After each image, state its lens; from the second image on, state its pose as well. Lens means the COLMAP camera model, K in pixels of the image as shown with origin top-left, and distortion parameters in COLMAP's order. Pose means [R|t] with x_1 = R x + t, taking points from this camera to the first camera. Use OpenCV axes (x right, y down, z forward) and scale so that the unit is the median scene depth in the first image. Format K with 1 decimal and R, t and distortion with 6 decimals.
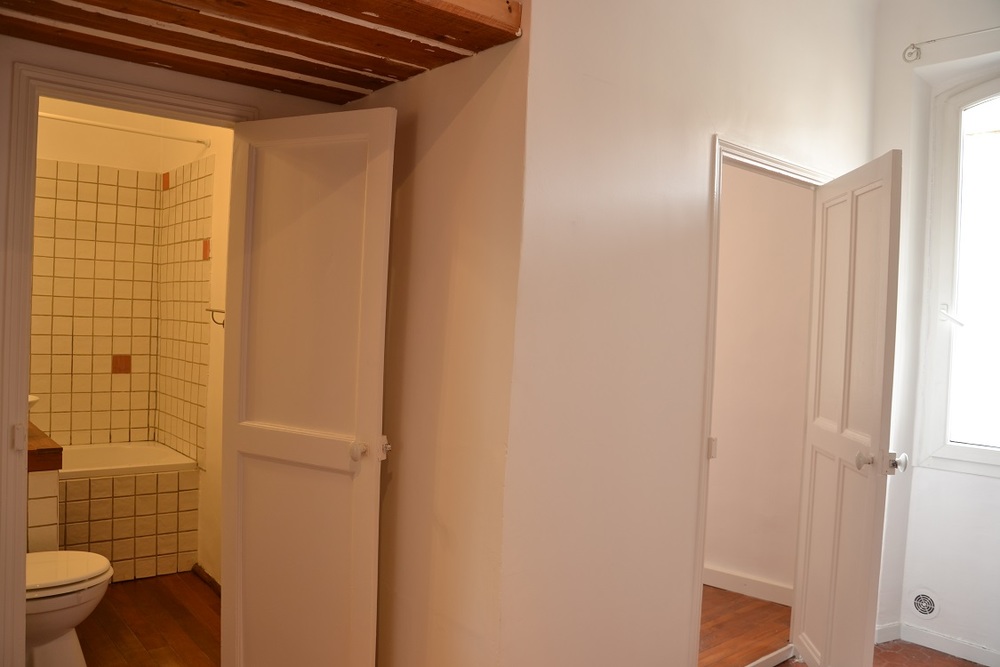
lens RADIAL K [[787.2, 0, 499.3], [0, 787.2, 336.8], [0, 0, 1]] dist [-0.123593, 0.019437]
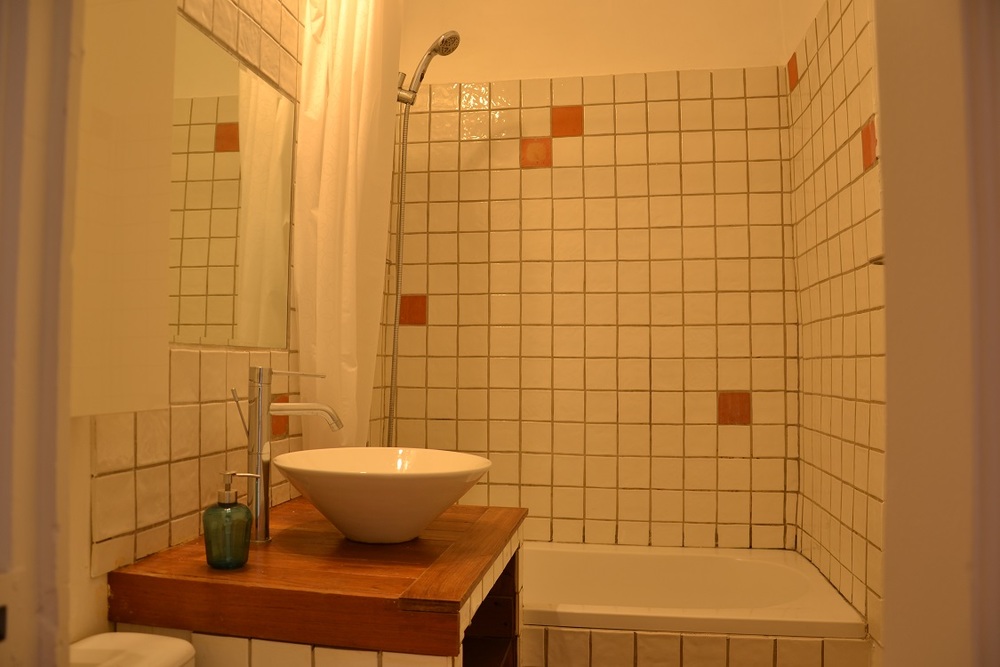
lens RADIAL K [[787.2, 0, 494.9], [0, 787.2, 332.6], [0, 0, 1]] dist [-0.123593, 0.019437]
pose [[0.649338, -0.070302, -0.757244, -0.174041], [0.001013, 0.995797, -0.091580, 0.032957], [0.760499, 0.058700, 0.646680, 0.497363]]
